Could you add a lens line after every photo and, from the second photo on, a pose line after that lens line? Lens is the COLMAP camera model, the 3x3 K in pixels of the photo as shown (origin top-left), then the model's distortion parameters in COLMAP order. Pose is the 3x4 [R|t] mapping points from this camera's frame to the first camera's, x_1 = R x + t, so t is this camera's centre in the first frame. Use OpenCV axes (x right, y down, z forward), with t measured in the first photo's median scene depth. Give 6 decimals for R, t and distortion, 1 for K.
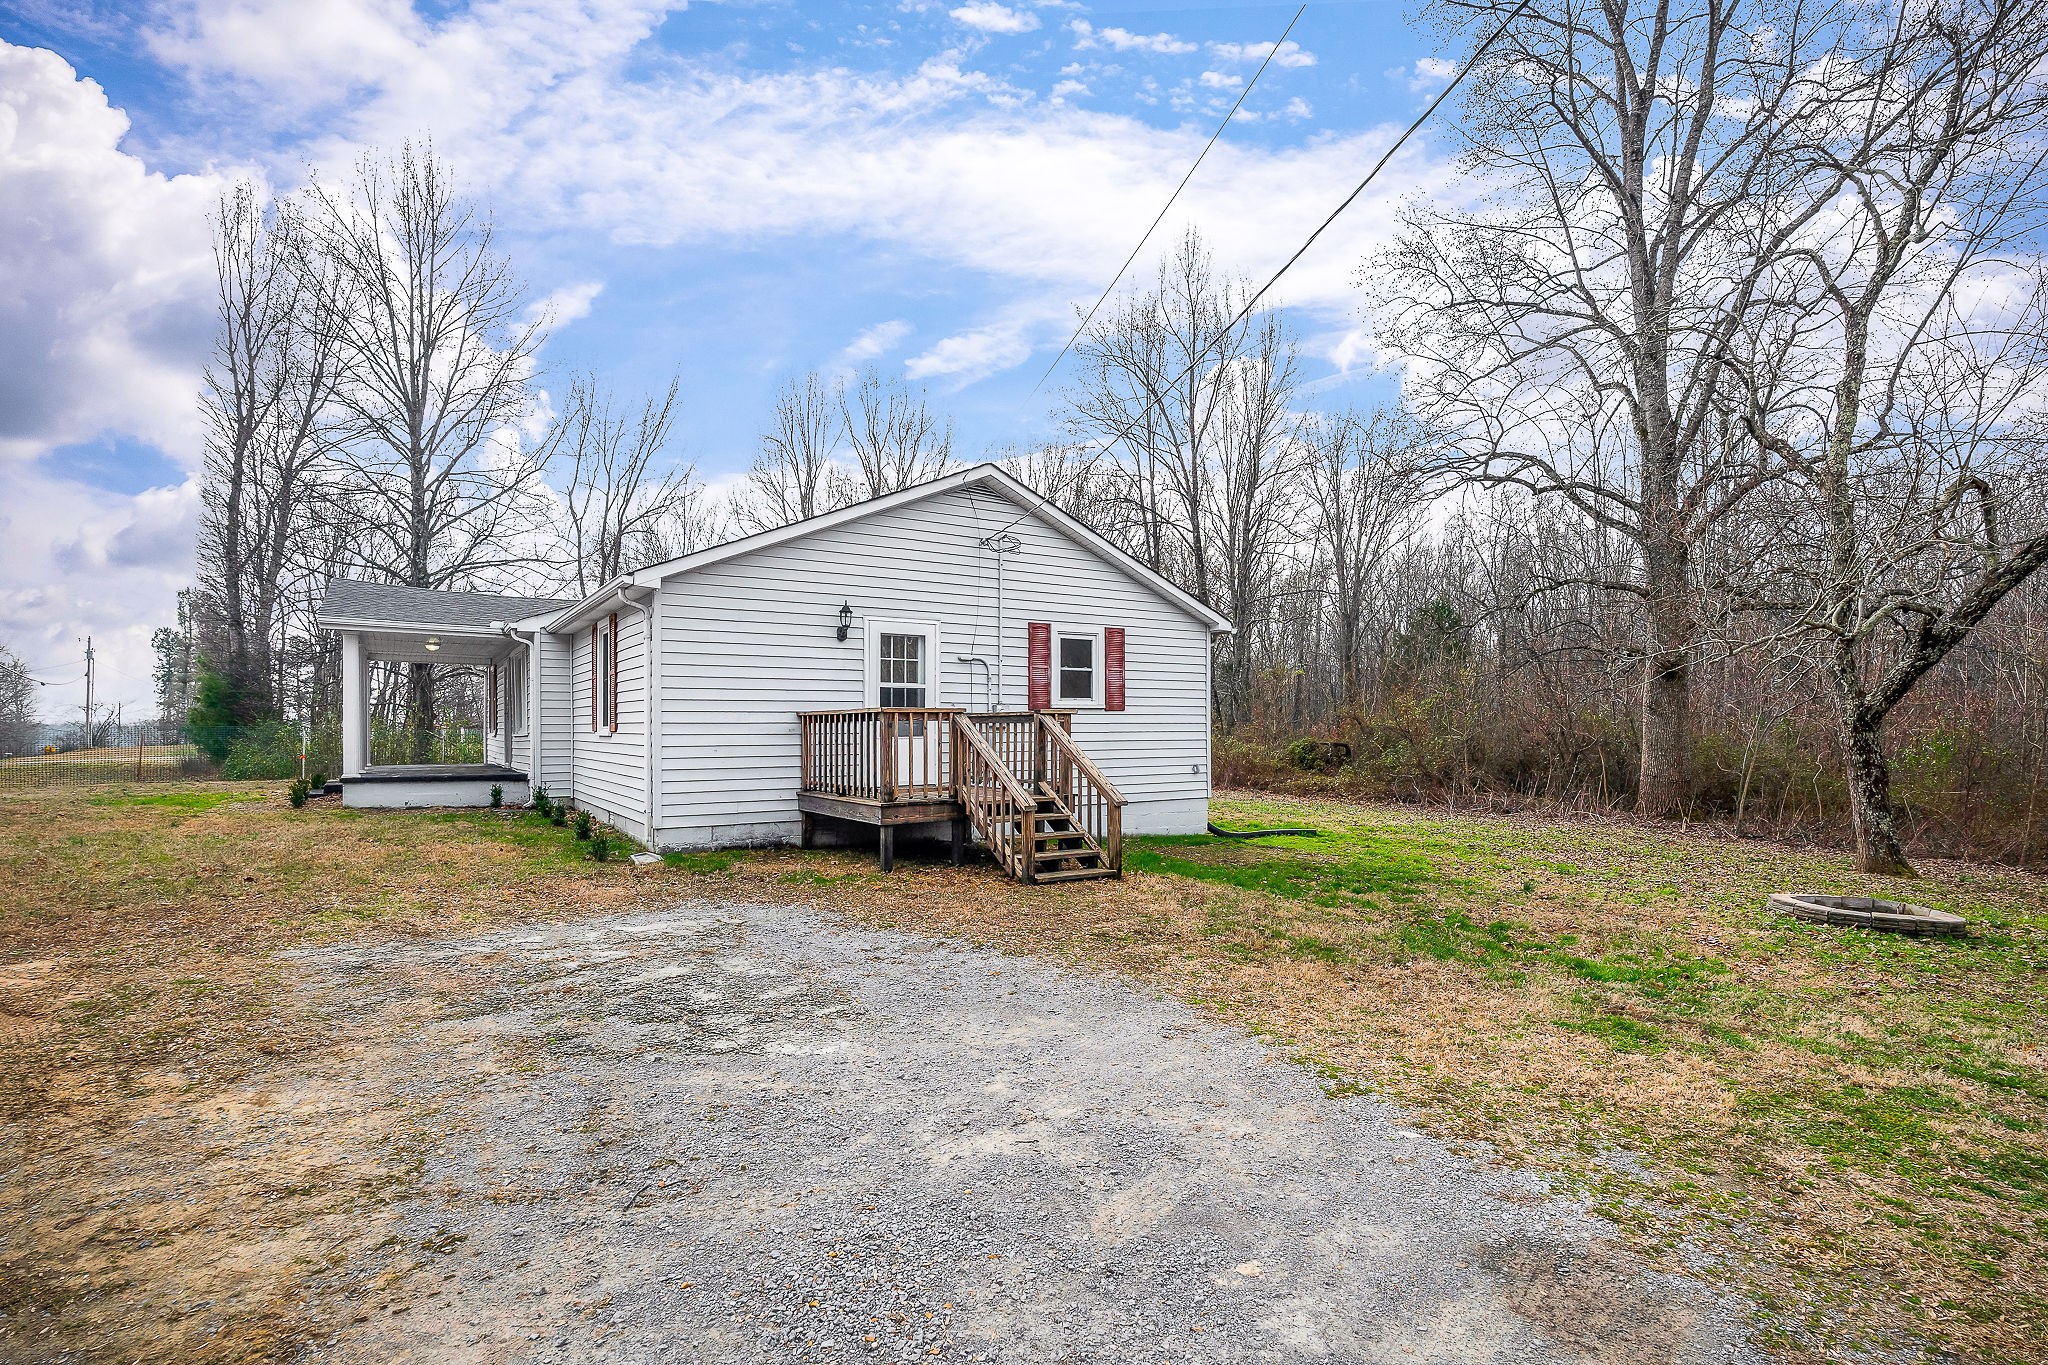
lens RADIAL K [[906.1, 0, 1017.3], [0, 906.1, 691.7], [0, 0, 1]] dist [-0.005349, 0.000064]
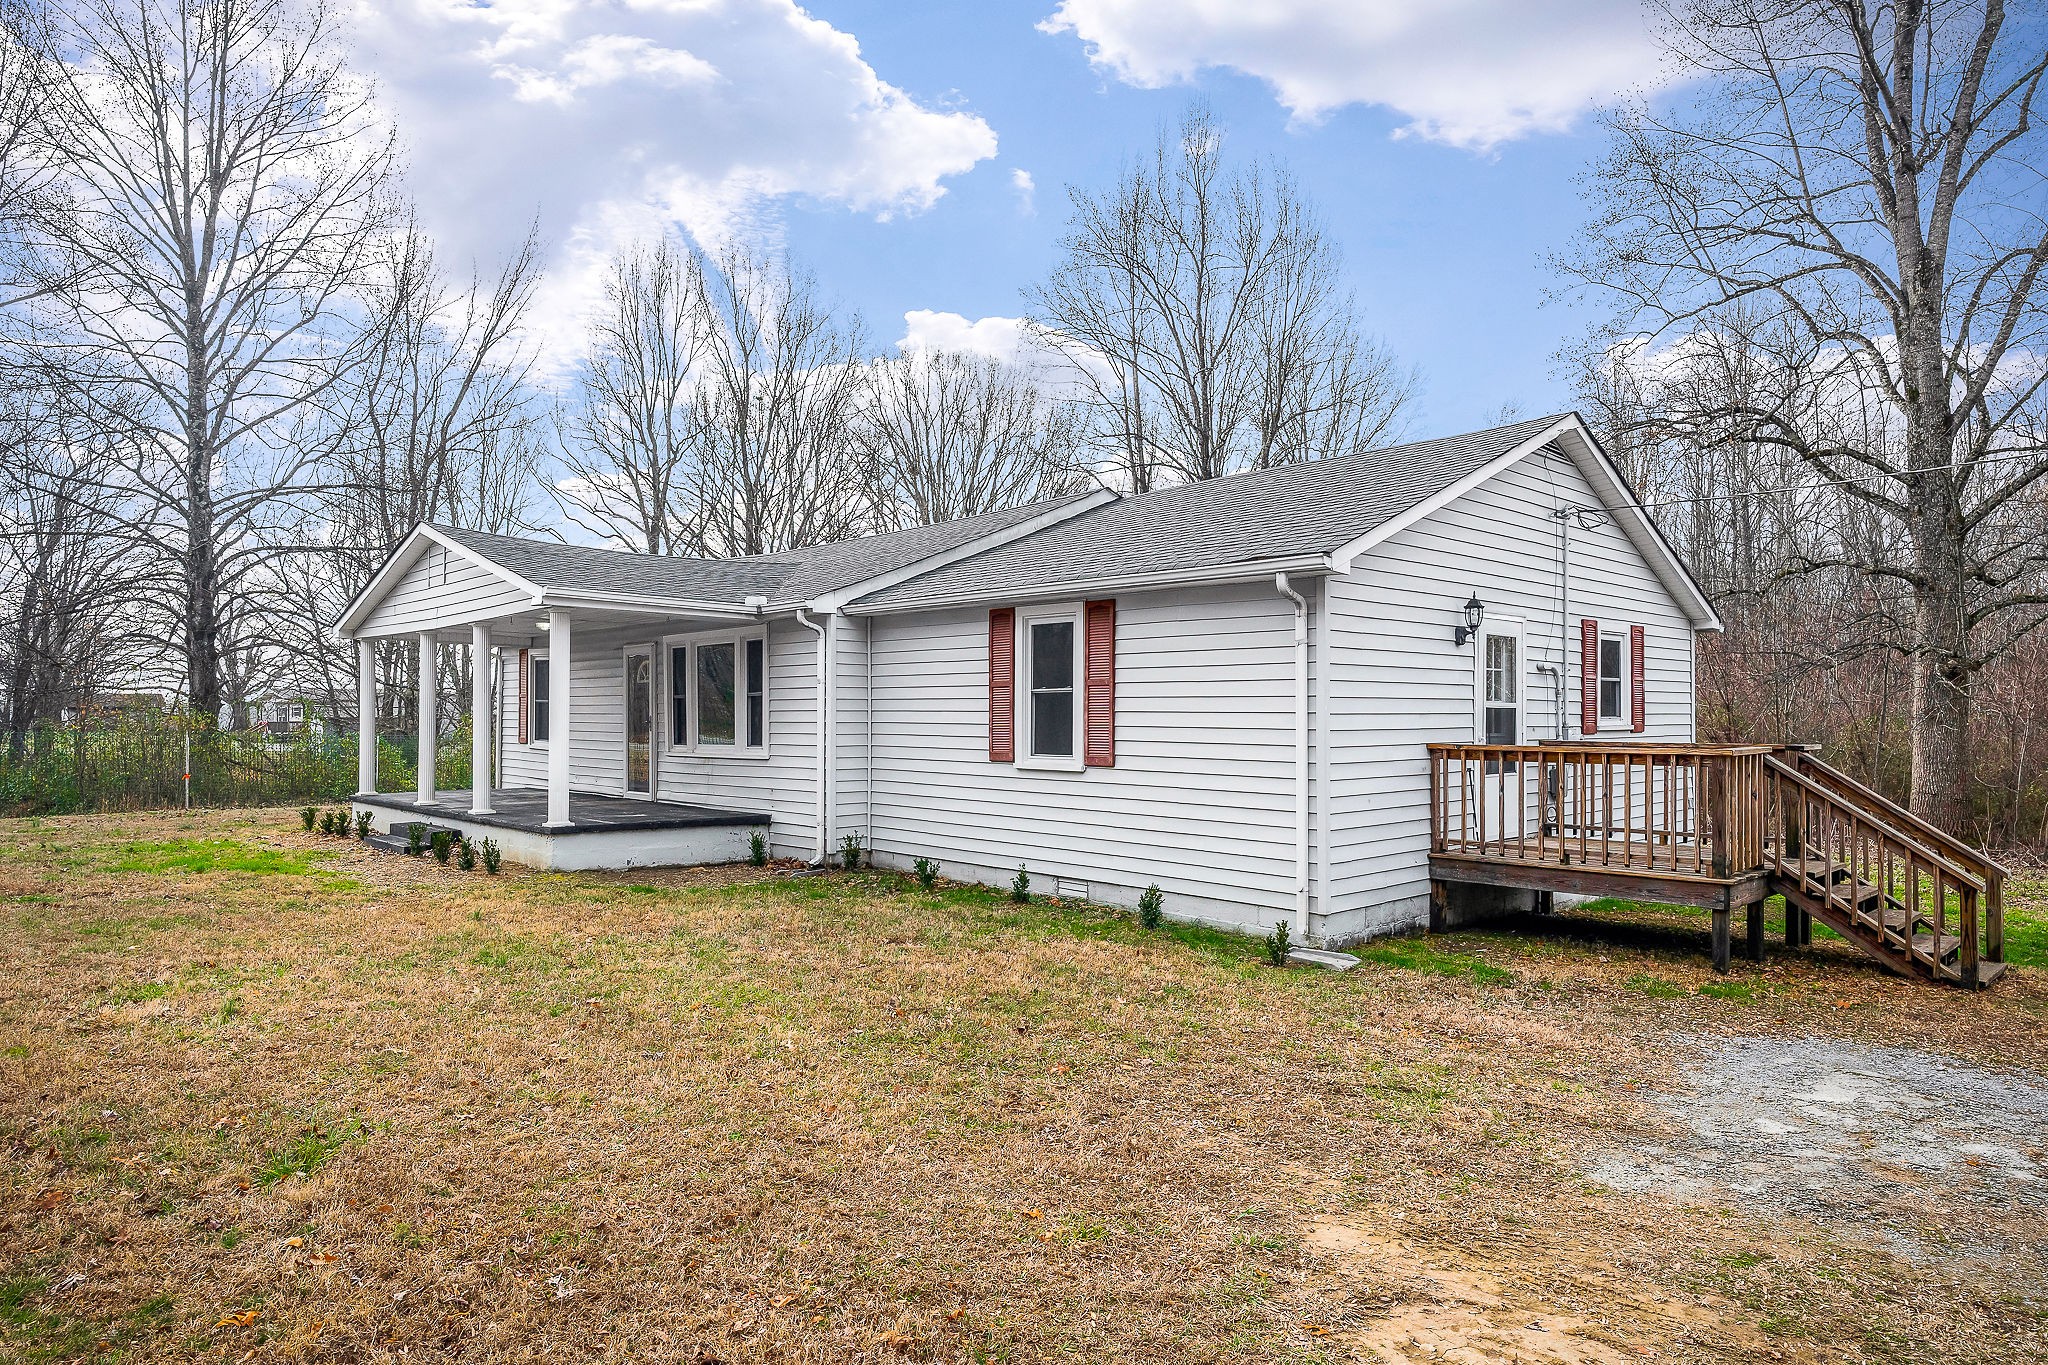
lens RADIAL K [[1124.1, 0, 1024.0], [0, 1124.1, 682.5], [0, 0, 1]] dist [0.000944, 0.000184]
pose [[0.987594, 0.009918, 0.156714, -0.523160], [-0.012006, 0.999851, 0.012383, -0.025517], [-0.156568, -0.014111, 0.987566, 0.119669]]
